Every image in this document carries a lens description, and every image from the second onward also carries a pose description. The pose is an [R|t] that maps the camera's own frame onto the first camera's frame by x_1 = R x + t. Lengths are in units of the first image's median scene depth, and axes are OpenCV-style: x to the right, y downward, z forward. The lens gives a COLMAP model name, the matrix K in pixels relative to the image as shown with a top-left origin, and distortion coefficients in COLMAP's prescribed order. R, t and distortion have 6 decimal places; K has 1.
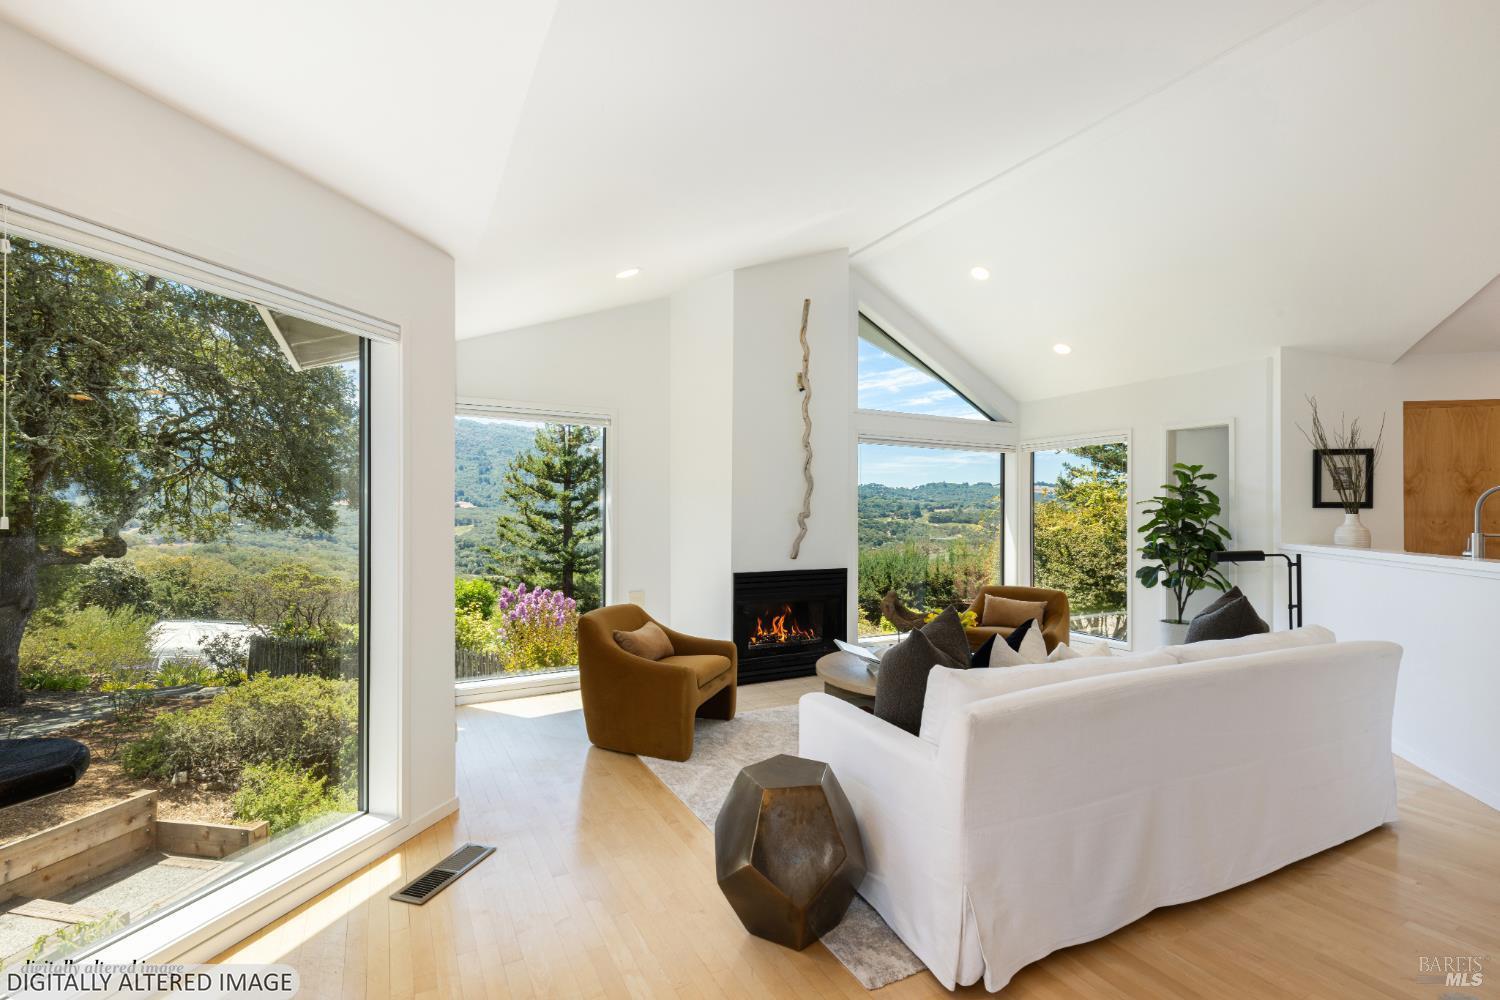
lens RADIAL K [[666.1, 0, 744.4], [0, 666.1, 493.0], [0, 0, 1]] dist [0.011722, -0.000025]
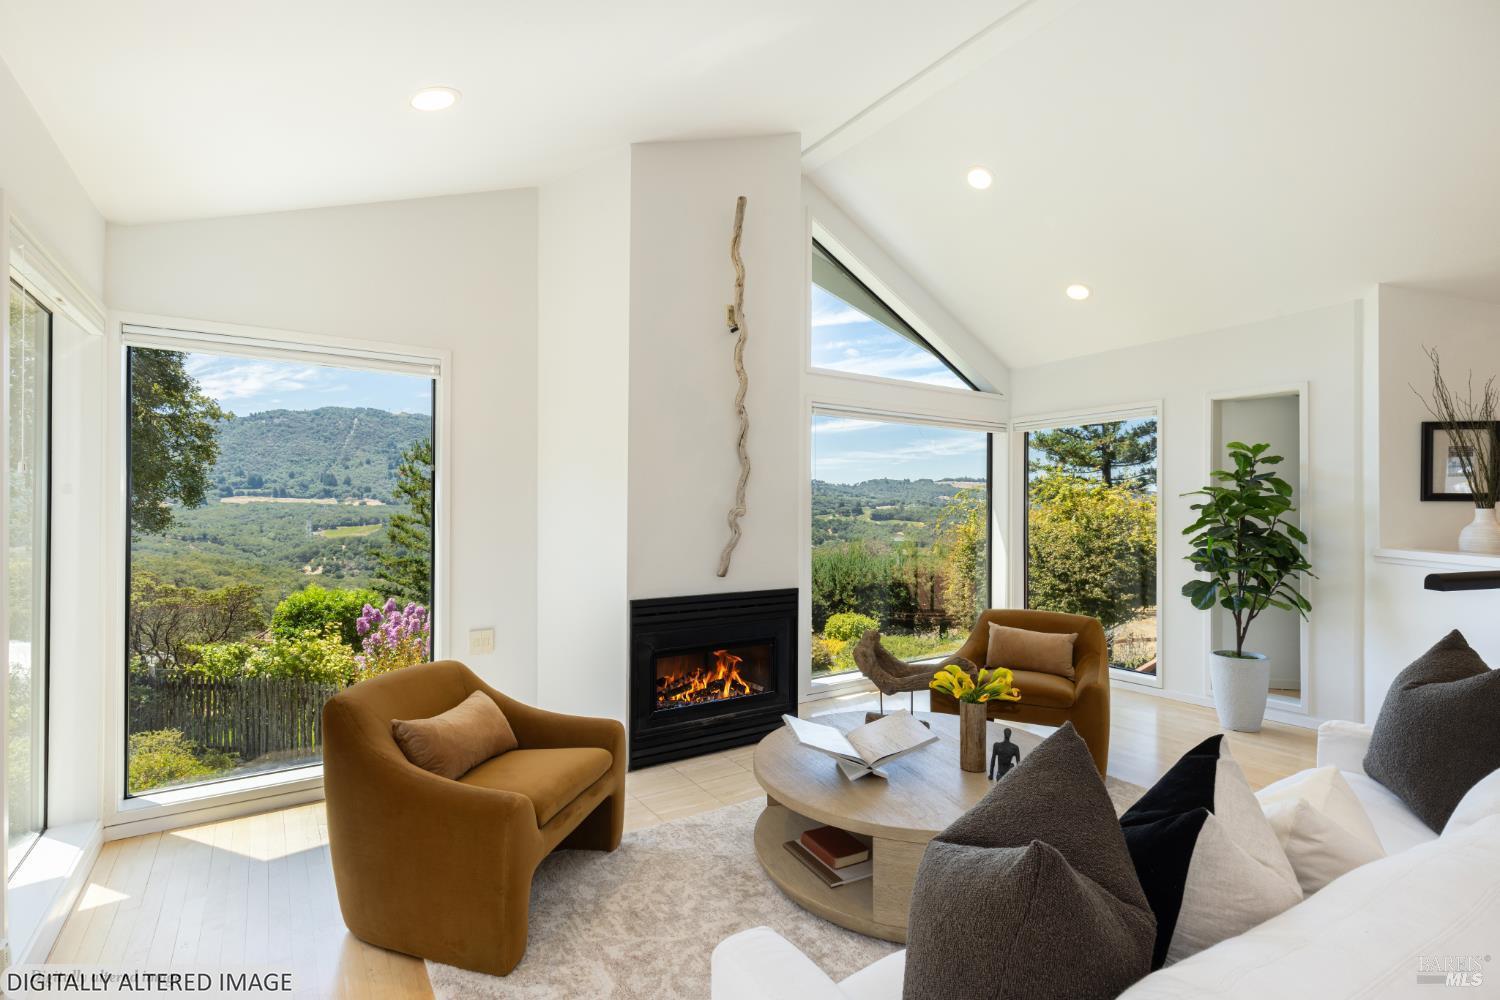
lens RADIAL K [[698.0, 0, 750.1], [0, 698.0, 502.4], [0, 0, 1]] dist [-0.001043, 0.000042]
pose [[0.995047, -0.001080, 0.099397, 0.031402], [-0.000731, 0.999834, 0.018184, 0.009427], [-0.099400, -0.018167, 0.994882, 0.282990]]
